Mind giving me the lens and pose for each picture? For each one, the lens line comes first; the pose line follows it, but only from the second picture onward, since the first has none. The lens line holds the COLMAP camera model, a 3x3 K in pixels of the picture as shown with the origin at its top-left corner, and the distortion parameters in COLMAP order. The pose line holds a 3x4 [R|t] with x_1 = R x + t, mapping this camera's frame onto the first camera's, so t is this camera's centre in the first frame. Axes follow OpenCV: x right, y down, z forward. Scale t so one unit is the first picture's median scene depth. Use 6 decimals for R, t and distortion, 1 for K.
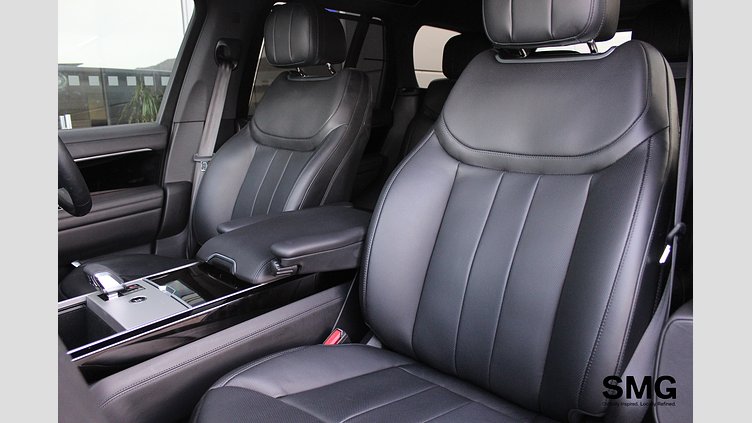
lens RADIAL K [[537.6, 0, 376.0], [0, 537.6, 211.5], [0, 0, 1]] dist [-0.104792, 0.003741]
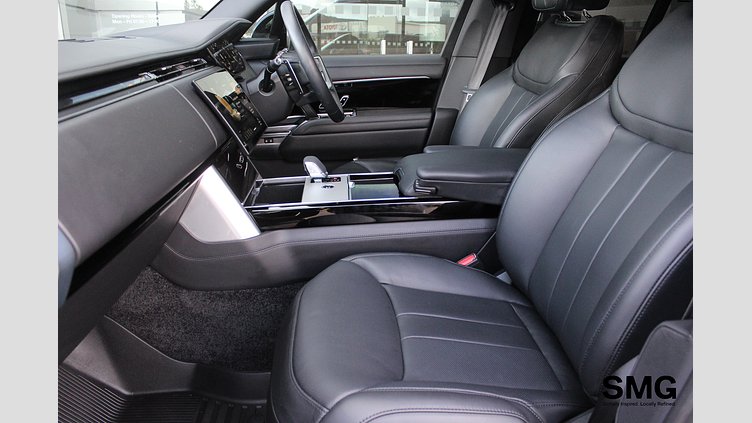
lens RADIAL K [[537.6, 0, 376.0], [0, 537.6, 211.5], [0, 0, 1]] dist [-0.104792, 0.003741]
pose [[0.752320, 0.245468, -0.611359, 0.326767], [-0.167880, 0.968788, 0.182391, -0.029245], [0.637049, -0.034581, 0.770048, -0.000773]]
